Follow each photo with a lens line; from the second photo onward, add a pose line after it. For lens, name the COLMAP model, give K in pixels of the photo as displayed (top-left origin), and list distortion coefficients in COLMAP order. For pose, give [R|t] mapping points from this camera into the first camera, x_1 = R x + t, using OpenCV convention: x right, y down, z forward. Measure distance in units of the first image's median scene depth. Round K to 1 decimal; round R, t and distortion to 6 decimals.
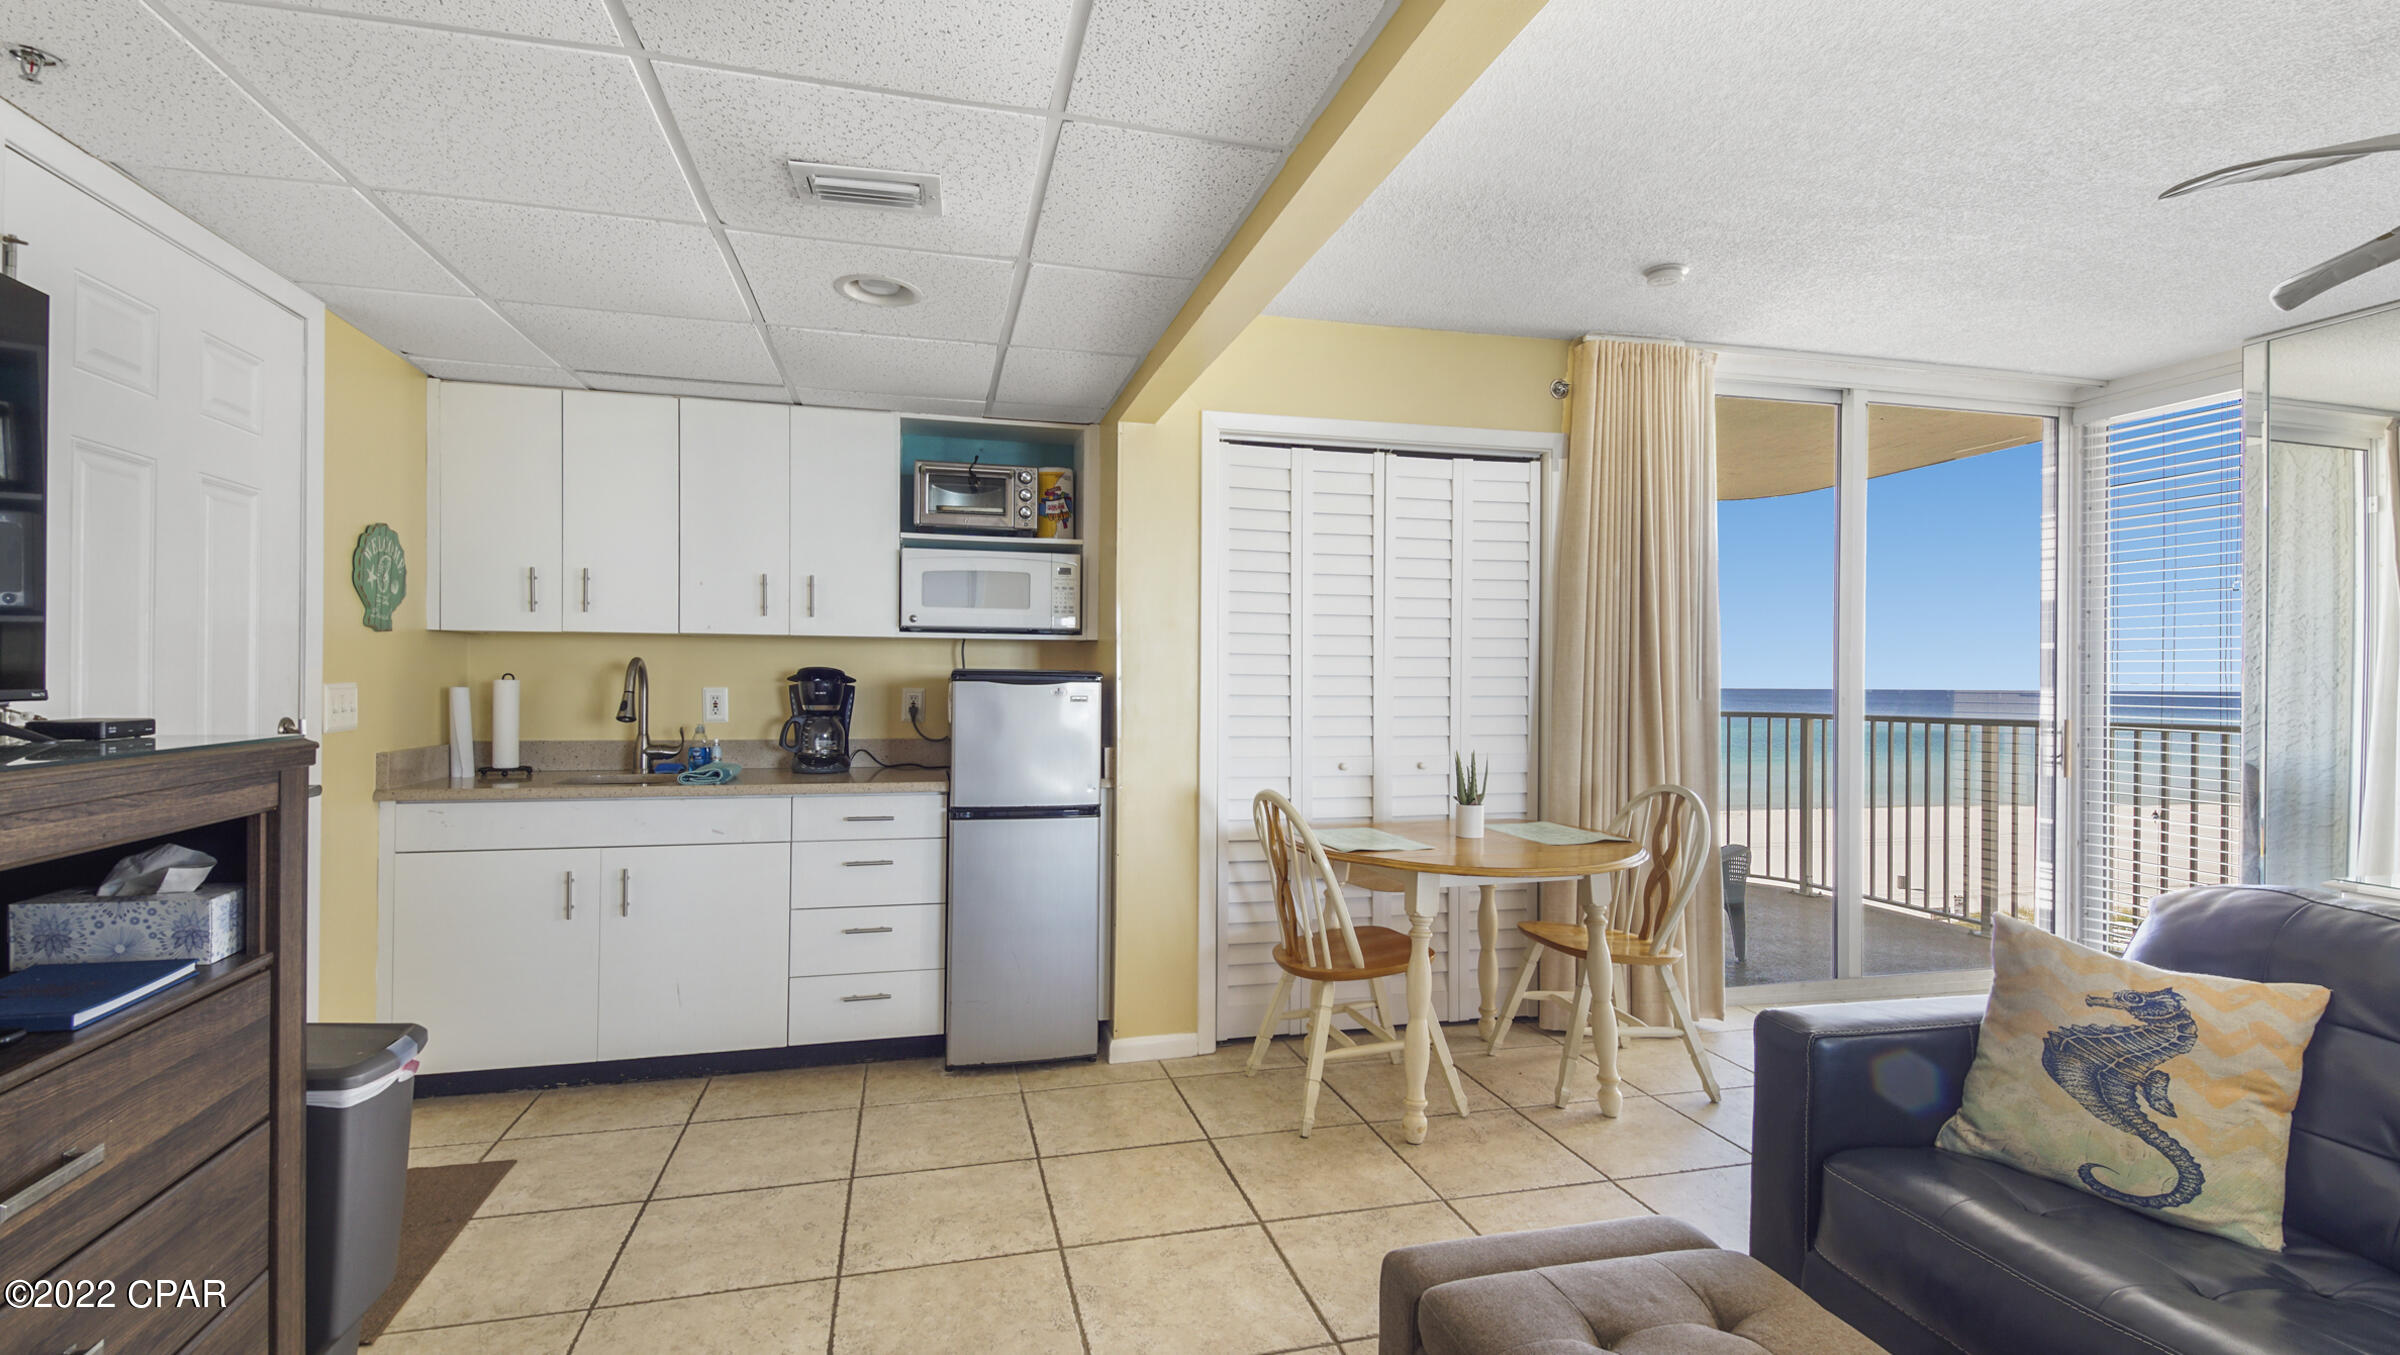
lens RADIAL K [[1080.8, 0, 1200.0], [0, 1080.8, 677.5], [0, 0, 1]] dist [0.025314, -0.016816]
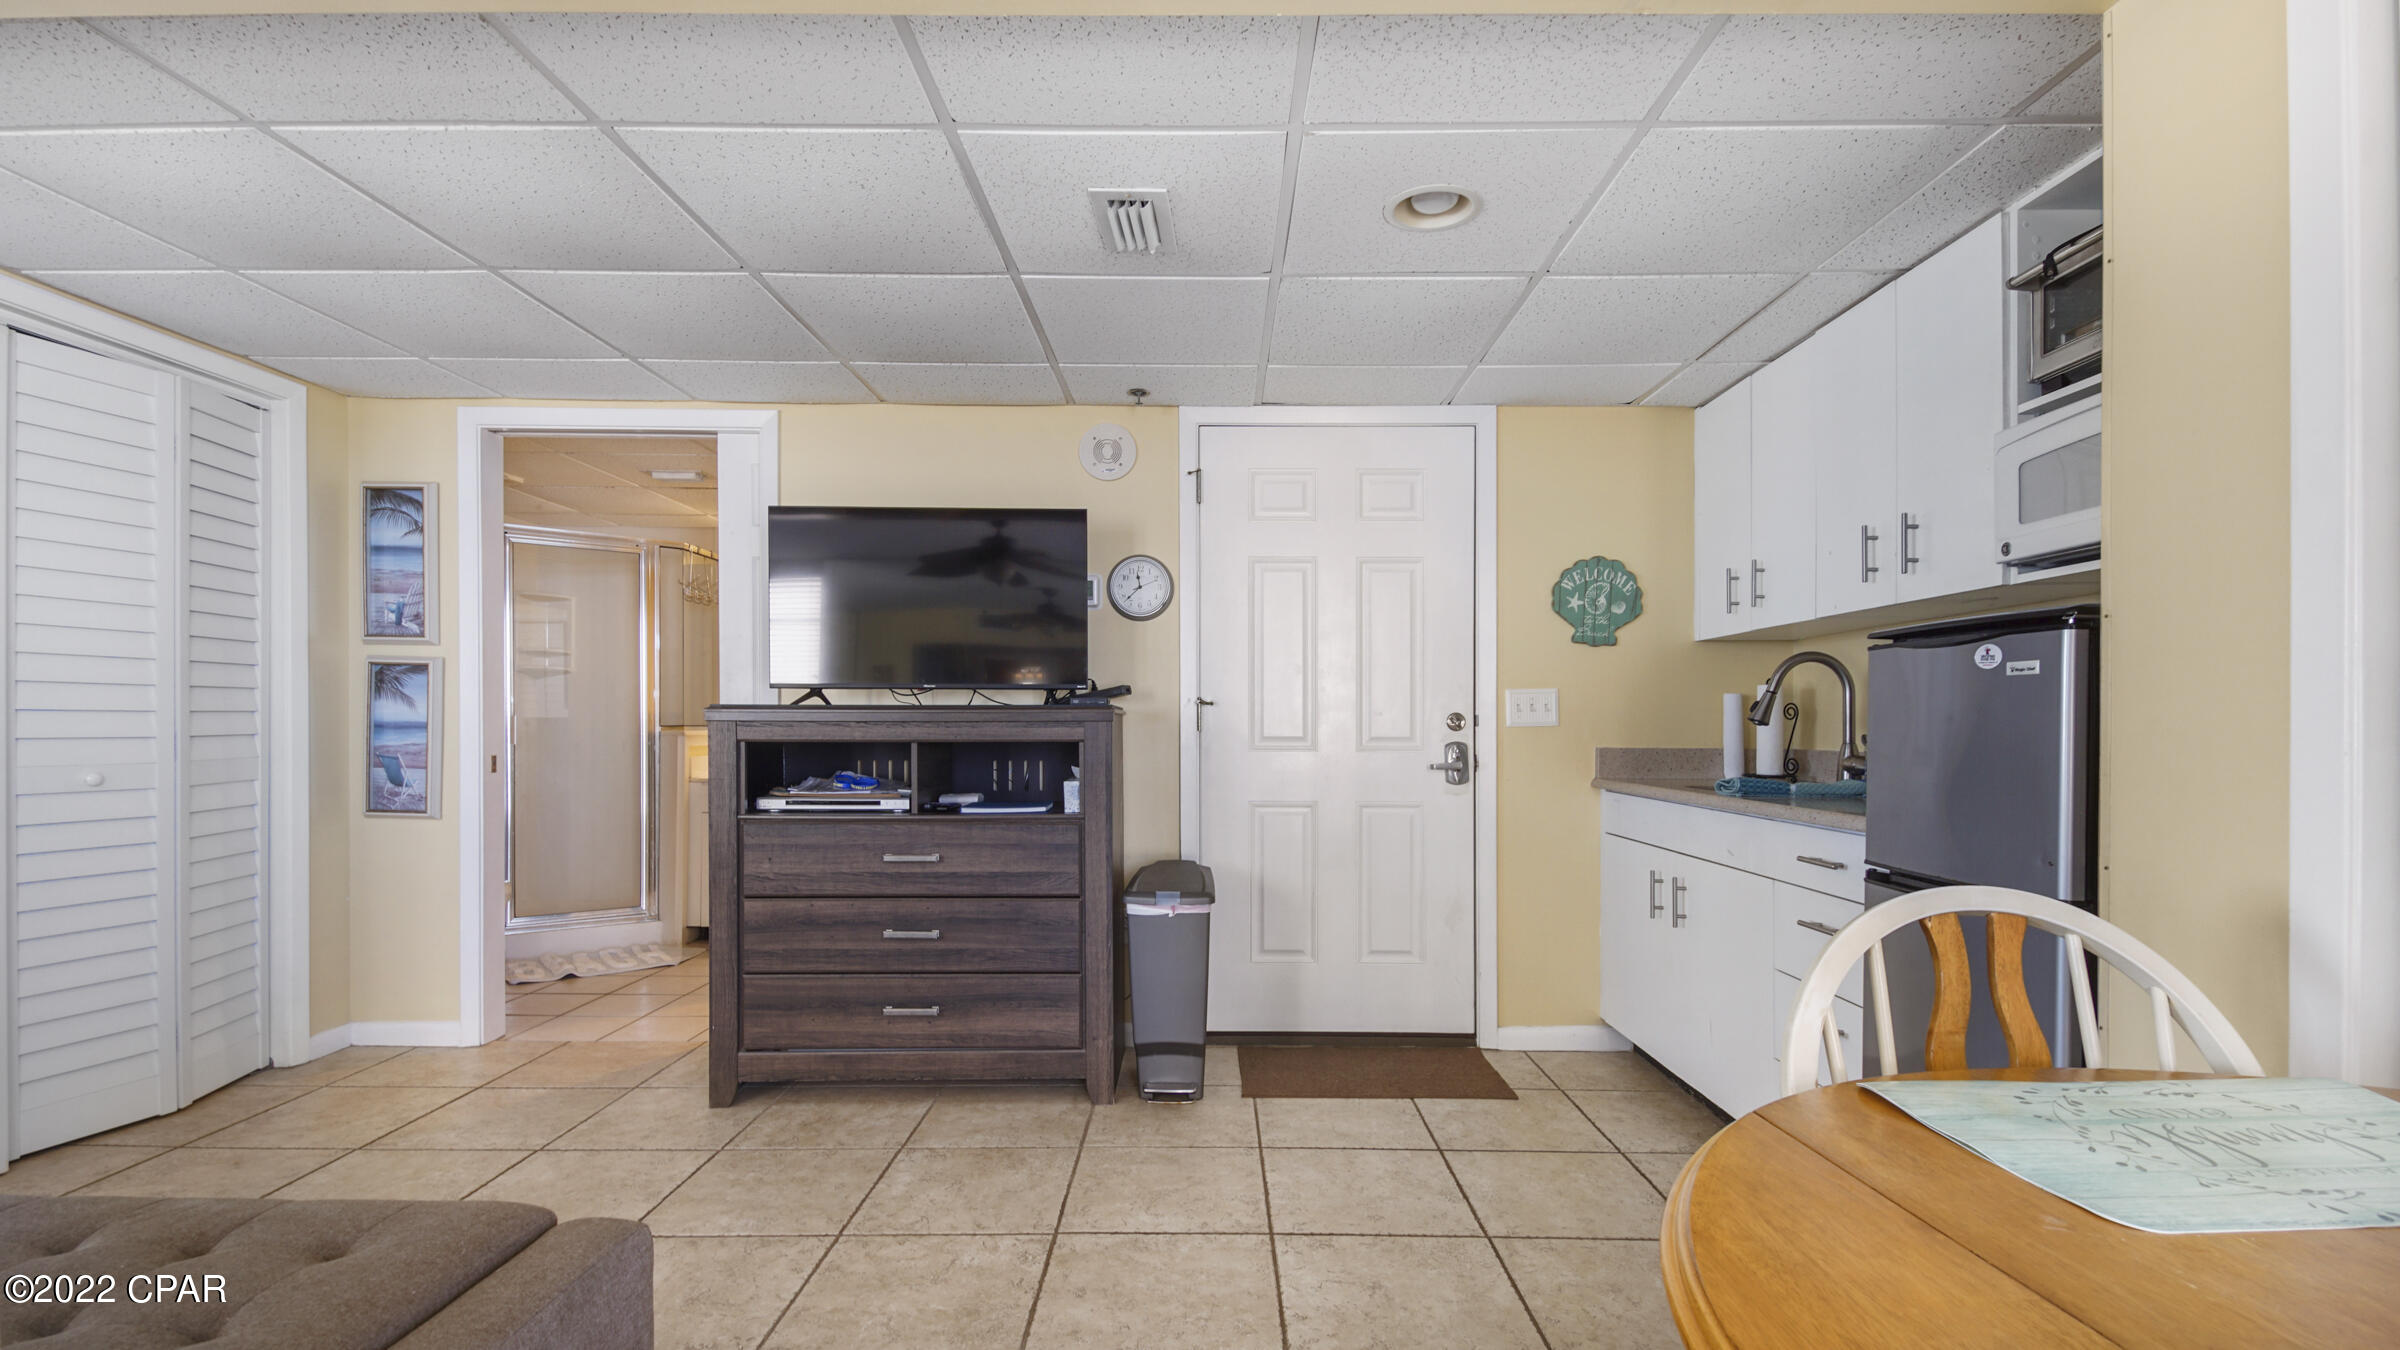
lens RADIAL K [[1056.9, 0, 1218.0], [0, 1056.9, 743.7], [0, 0, 1]] dist [0.020906, -0.000252]
pose [[-0.254388, 0.006147, -0.967083, 0.423432], [-0.002760, 0.999971, 0.007082, 0.050152], [0.967098, 0.004471, -0.254364, 0.780235]]
